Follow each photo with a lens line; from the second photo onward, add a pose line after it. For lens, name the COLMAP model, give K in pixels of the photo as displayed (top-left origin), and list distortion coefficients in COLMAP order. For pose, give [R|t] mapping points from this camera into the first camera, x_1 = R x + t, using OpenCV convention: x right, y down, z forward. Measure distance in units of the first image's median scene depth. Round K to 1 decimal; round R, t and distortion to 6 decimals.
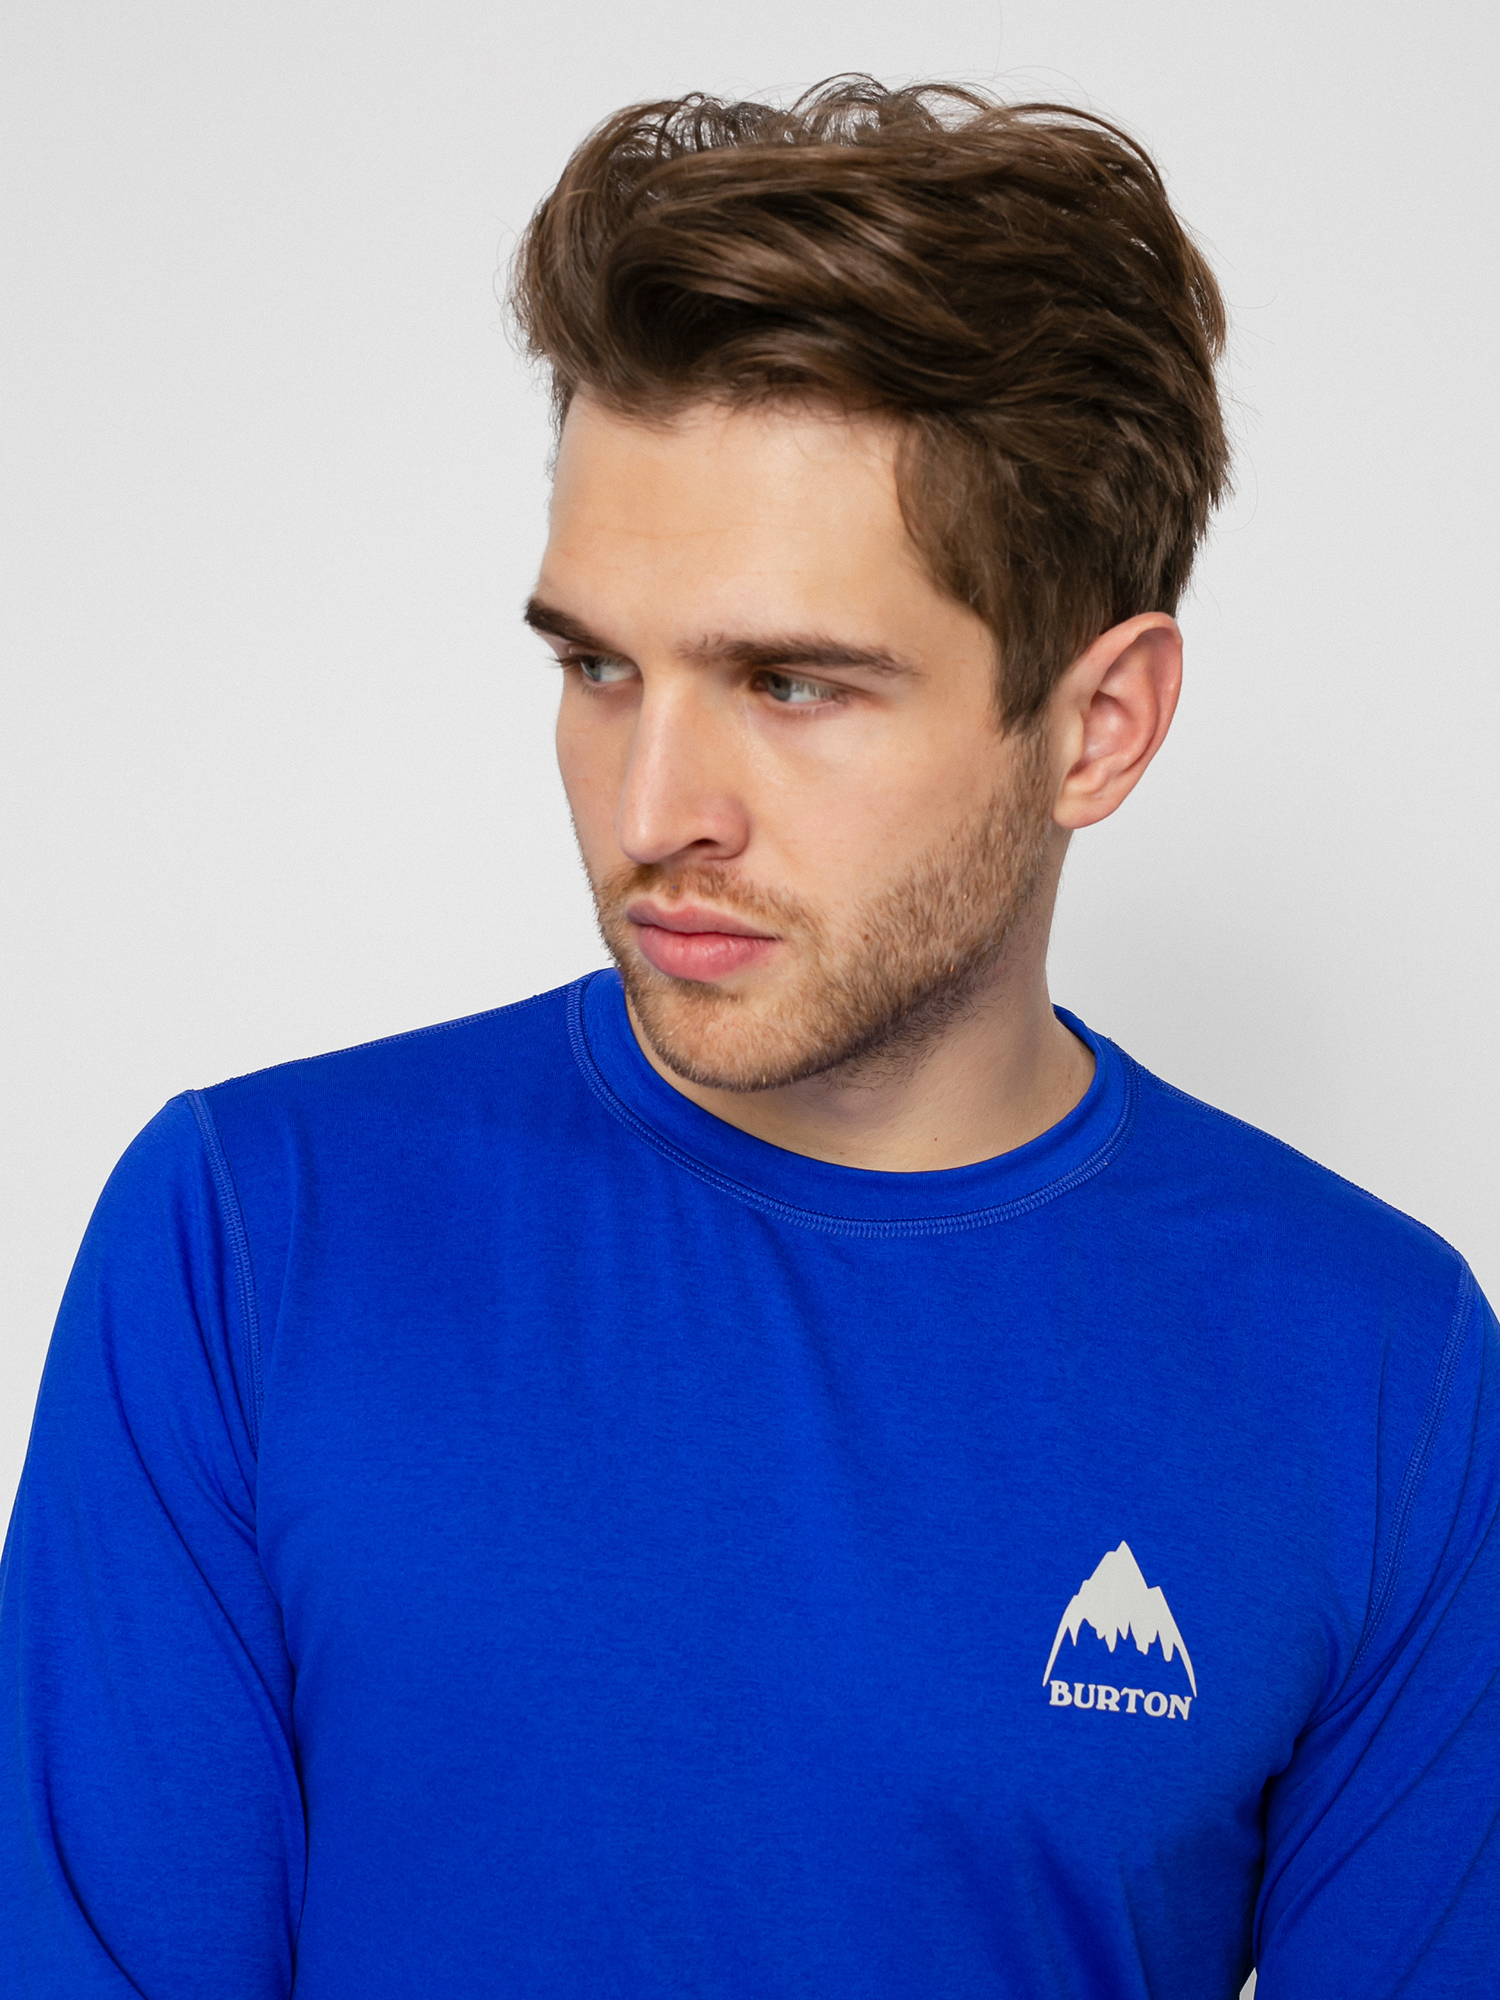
lens RADIAL K [[2882.1, 0, 747.9], [0, 2882.1, 1012.1], [0, 0, 1]] dist [0.047780, 0.000000]
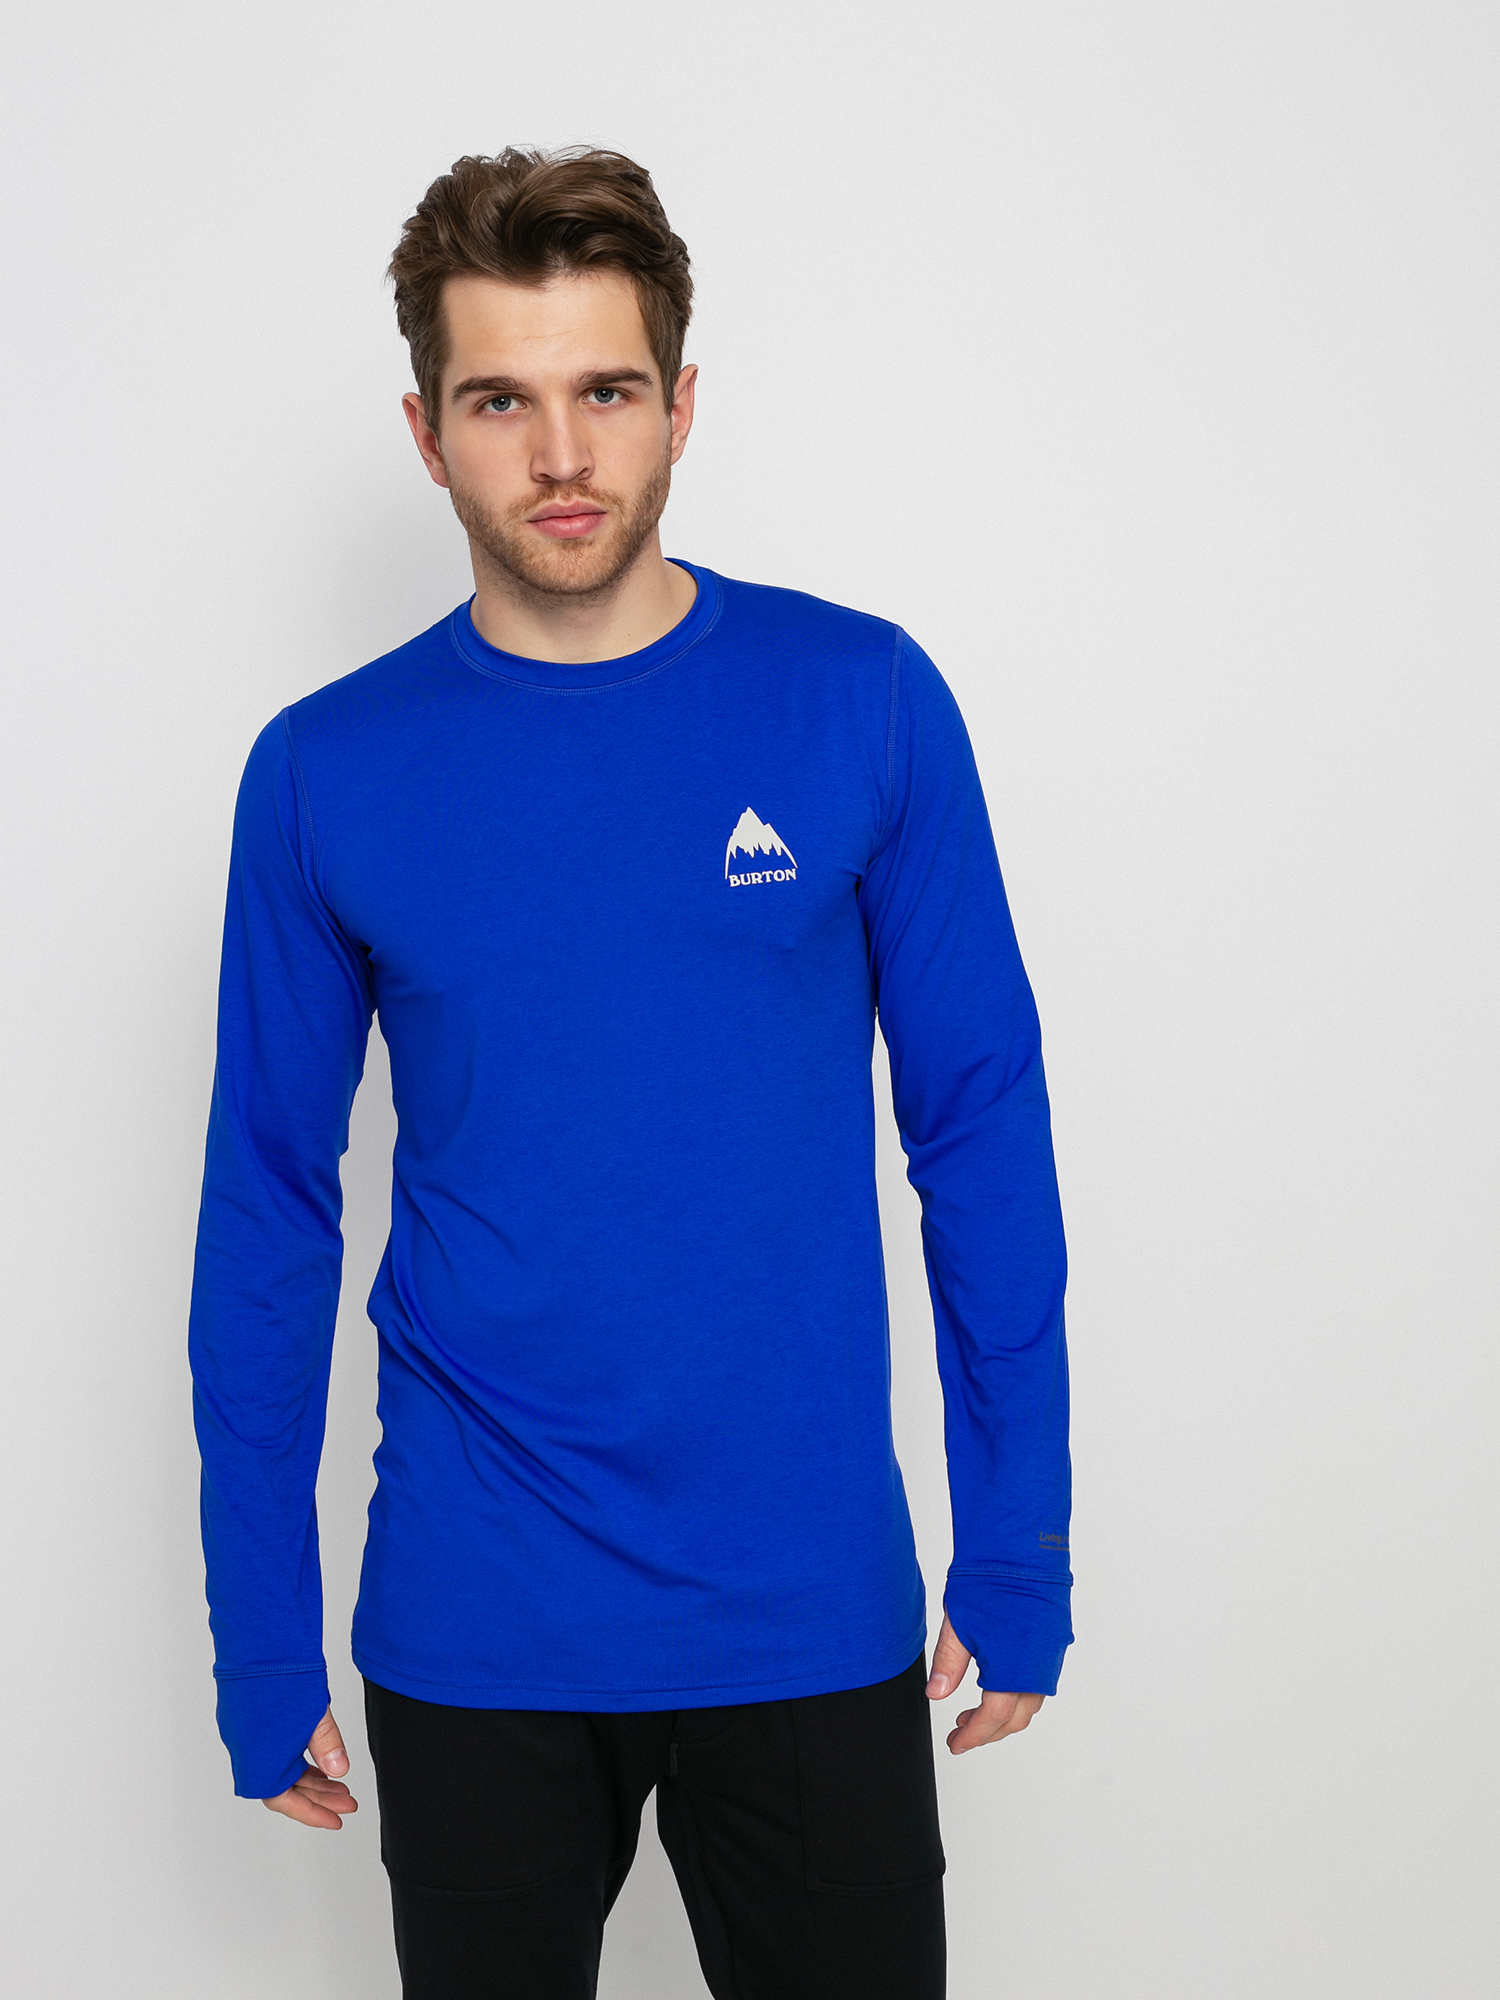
lens RADIAL K [[2825.1, 0, 746.5], [0, 2825.1, 999.3], [0, 0, 1]] dist [-0.027795, 0.000000]
pose [[0.915135, -0.181092, 0.360186, -0.744198], [0.167437, 0.983462, 0.069047, 0.210872], [-0.366733, -0.002879, 0.930322, -1.059886]]
